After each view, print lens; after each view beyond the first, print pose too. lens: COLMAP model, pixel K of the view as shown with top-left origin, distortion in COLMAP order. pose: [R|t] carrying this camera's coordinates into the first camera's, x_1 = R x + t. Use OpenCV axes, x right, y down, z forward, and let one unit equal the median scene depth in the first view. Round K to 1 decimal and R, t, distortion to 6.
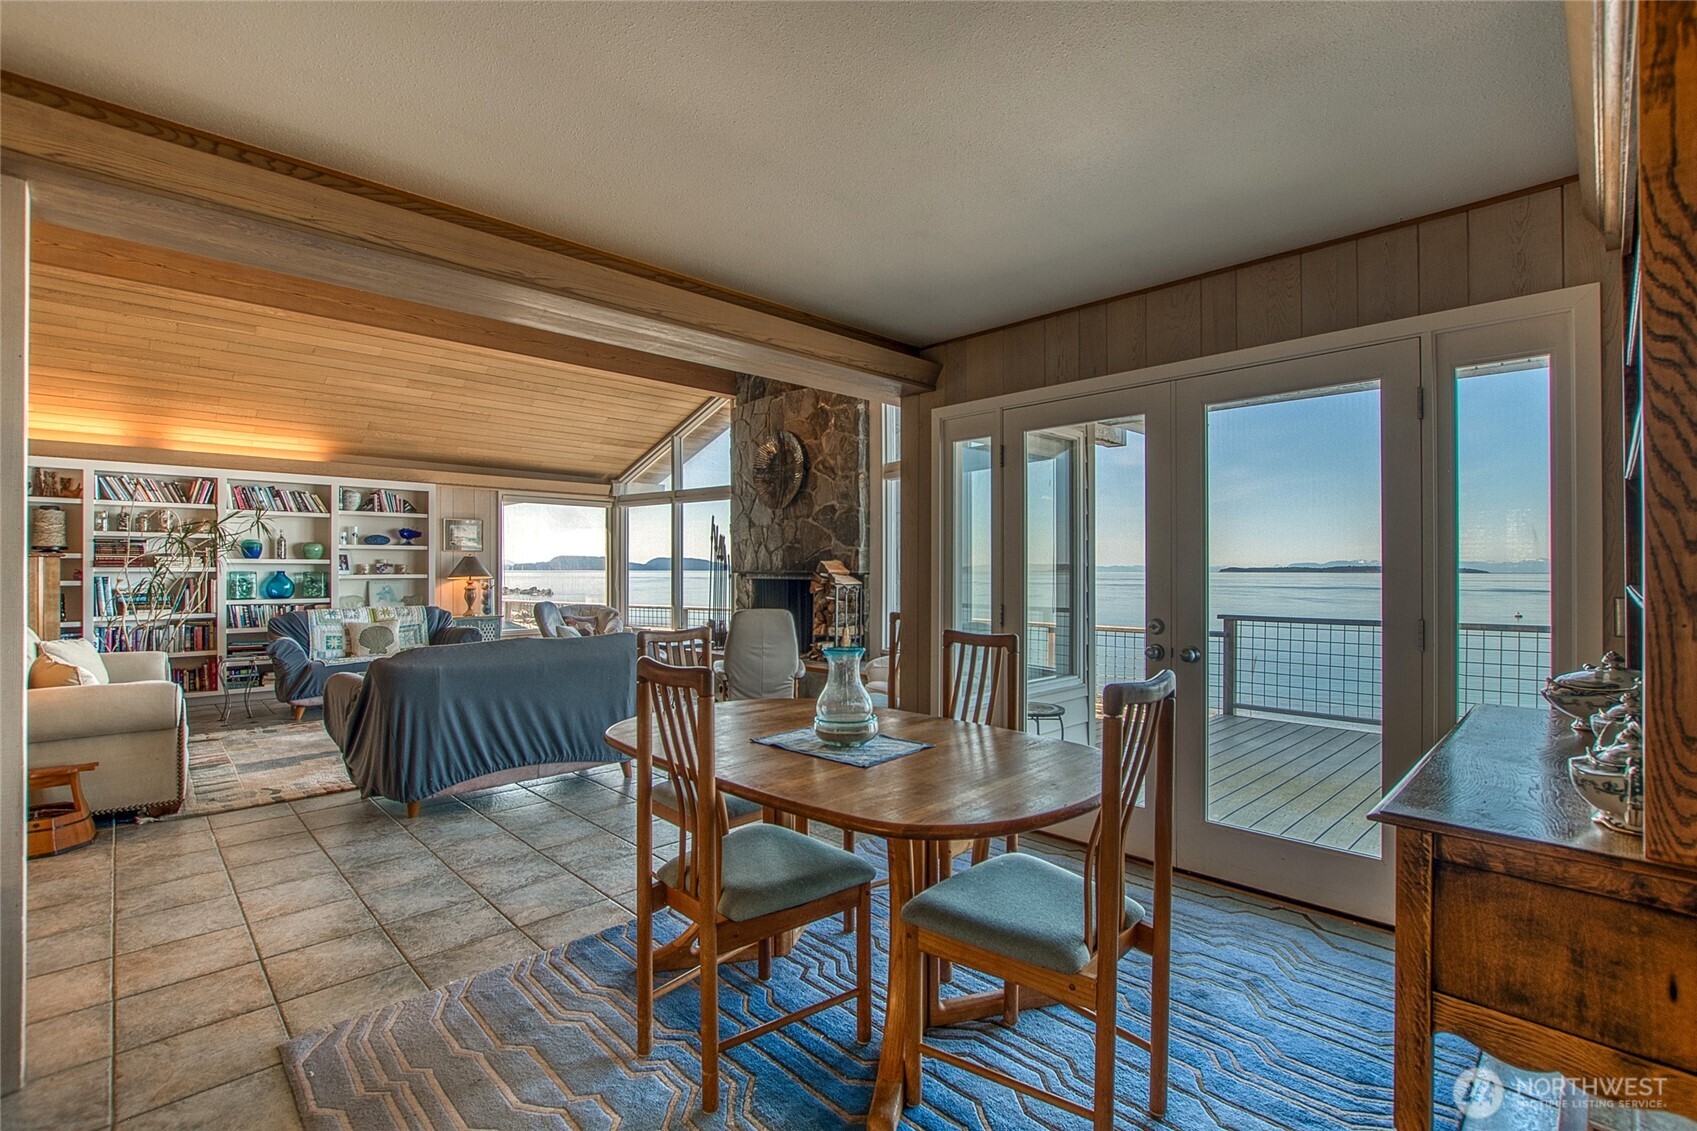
lens RADIAL K [[763.7, 0, 849.3], [0, 763.7, 574.3], [0, 0, 1]] dist [-0.021168, 0.001410]
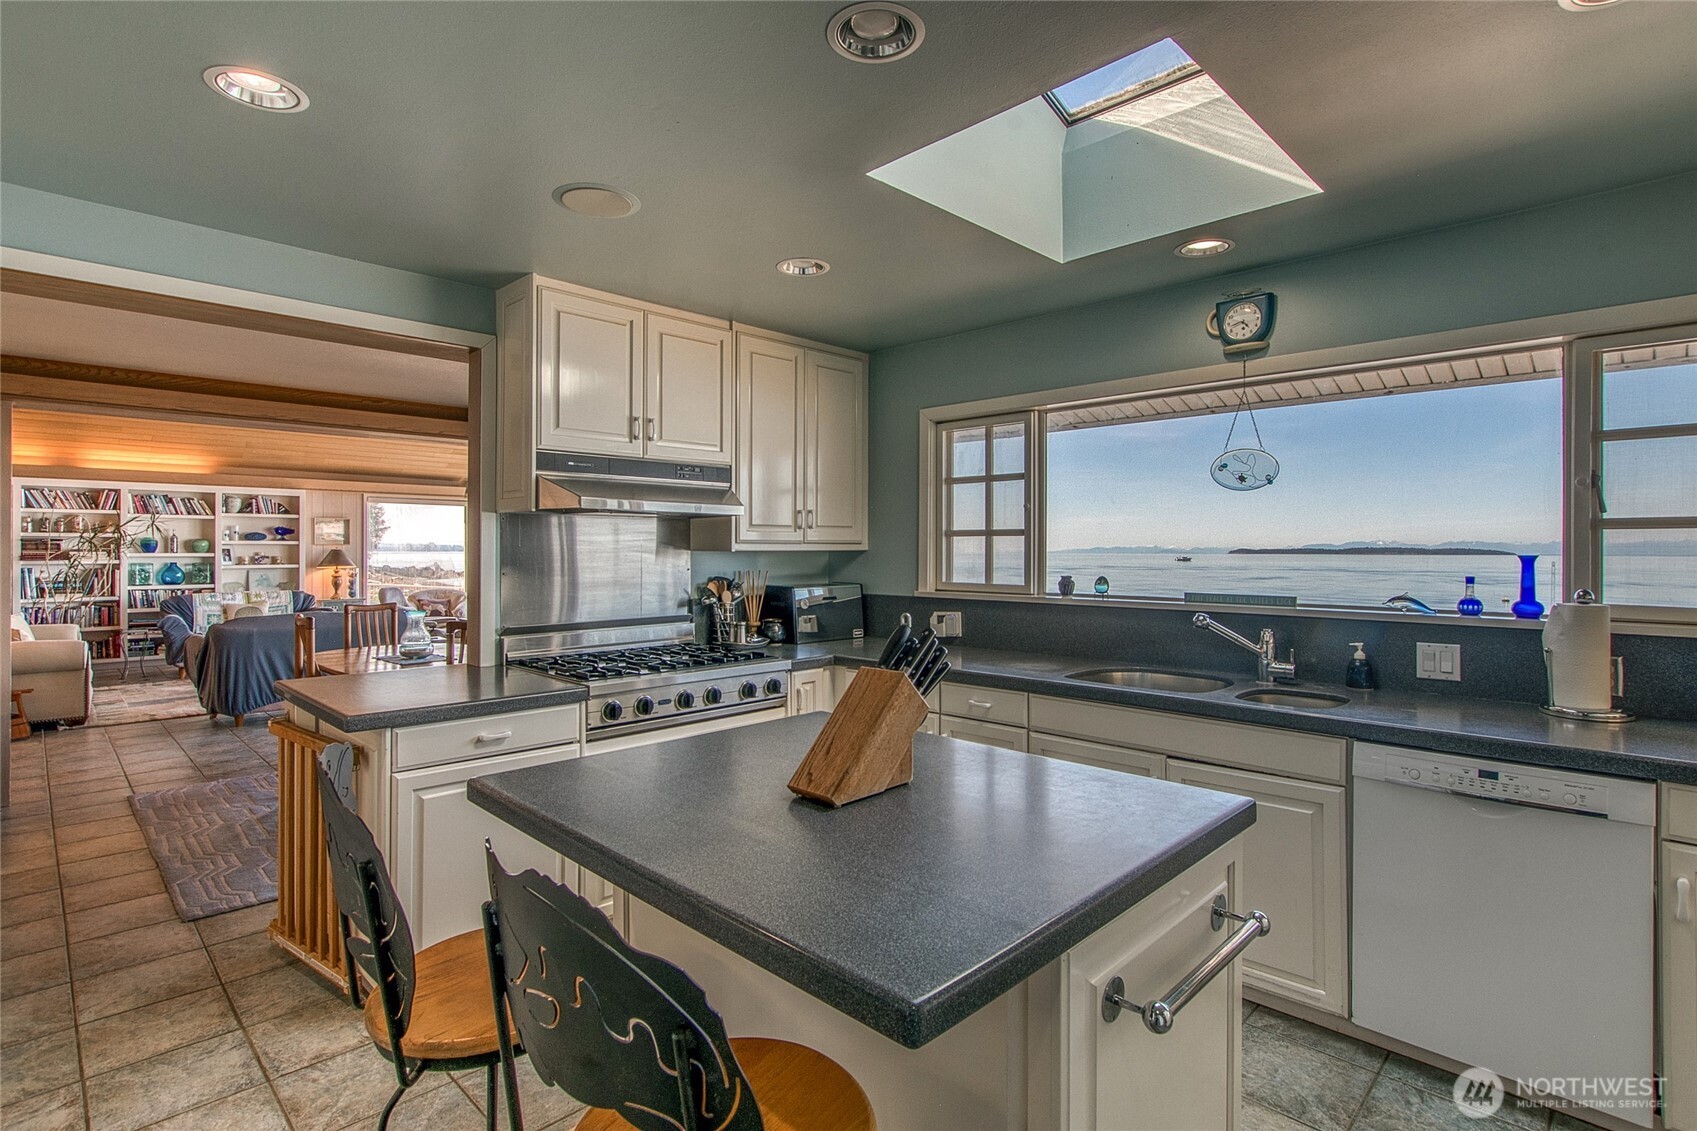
lens RADIAL K [[823.0, 0, 847.6], [0, 823.0, 554.4], [0, 0, 1]] dist [-0.014653, -0.000160]
pose [[0.999833, 0.000020, 0.018302, 0.350833], [0.000010, 0.999999, -0.001647, -0.016445], [-0.018302, 0.001647, 0.999831, -0.381108]]
